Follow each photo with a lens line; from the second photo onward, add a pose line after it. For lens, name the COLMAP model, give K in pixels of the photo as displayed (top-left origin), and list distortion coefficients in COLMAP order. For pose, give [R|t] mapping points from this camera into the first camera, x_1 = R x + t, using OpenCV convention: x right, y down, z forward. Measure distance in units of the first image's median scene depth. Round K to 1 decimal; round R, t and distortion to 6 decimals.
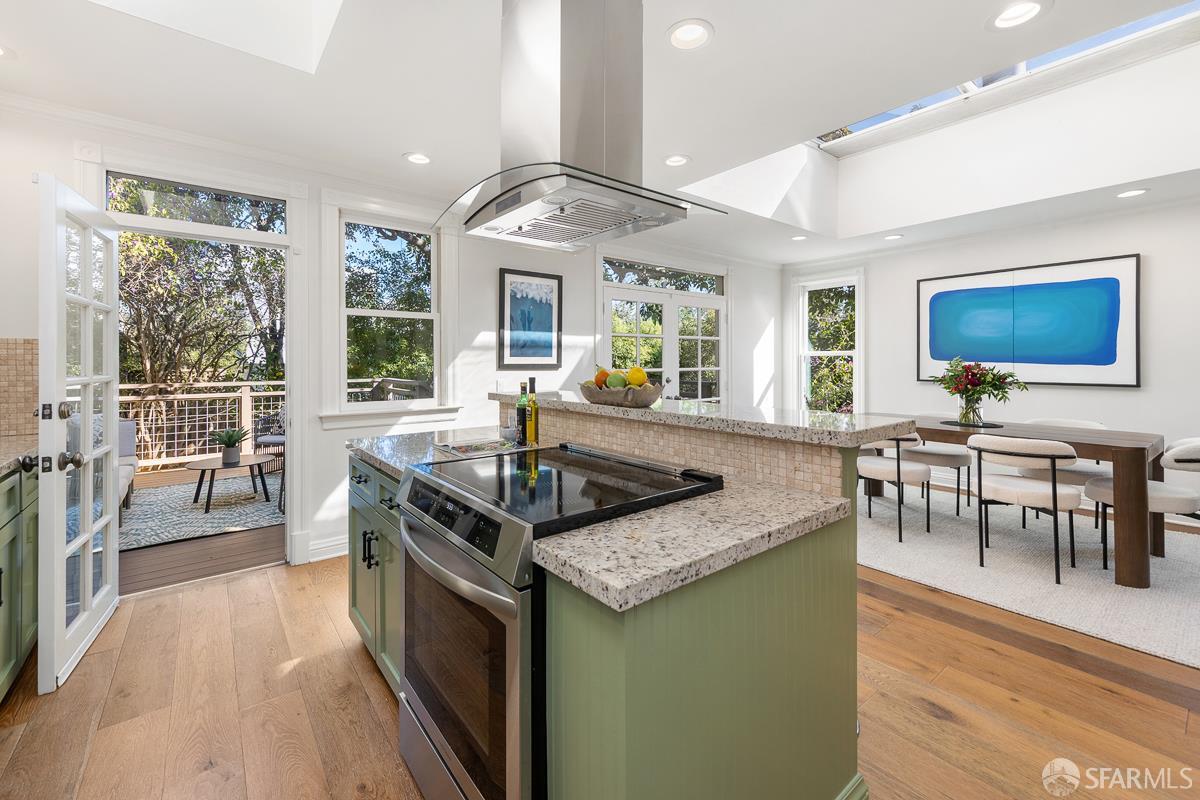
lens RADIAL K [[498.0, 0, 604.6], [0, 498.0, 359.4], [0, 0, 1]] dist [-0.001059, 0.000222]
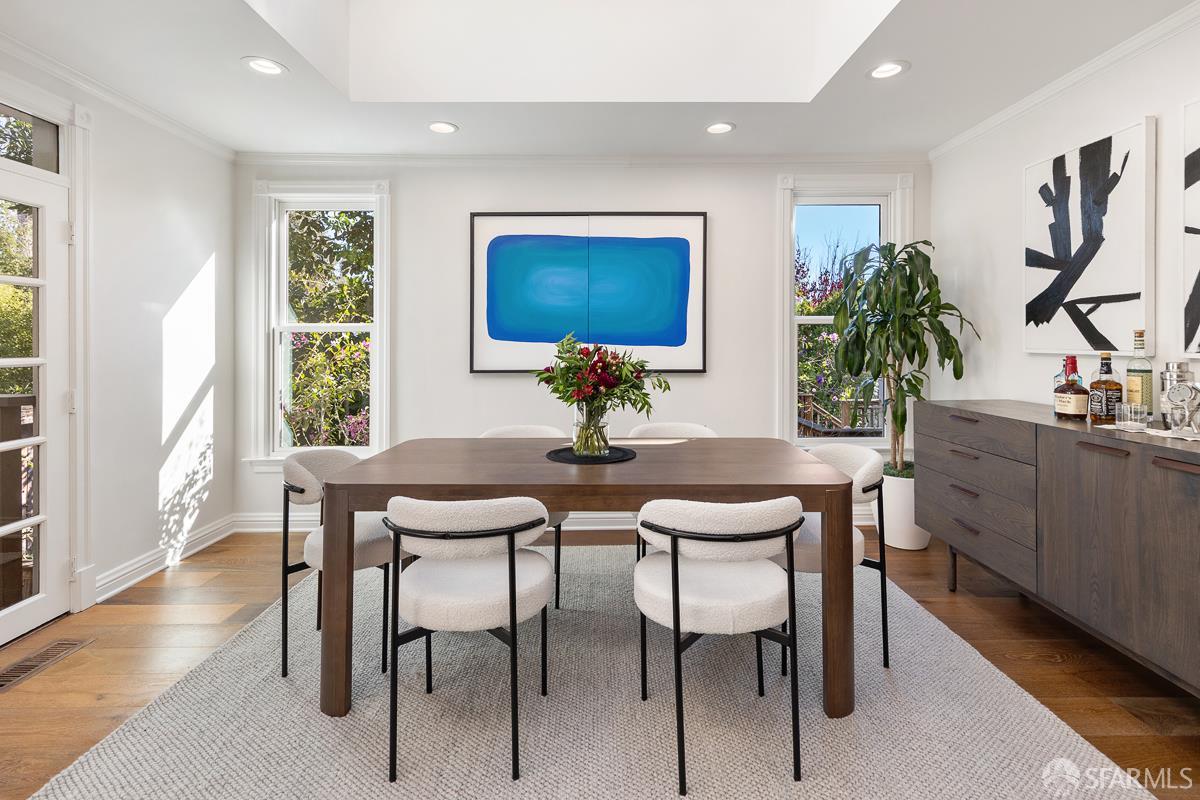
lens RADIAL K [[571.9, 0, 599.5], [0, 571.9, 335.2], [0, 0, 1]] dist [0.003953, 0.000185]
pose [[0.634956, 0.007252, 0.772514, 0.172010], [-0.003156, 0.999972, -0.006793, 0.000442], [-0.772542, 0.001875, 0.634961, 0.412995]]
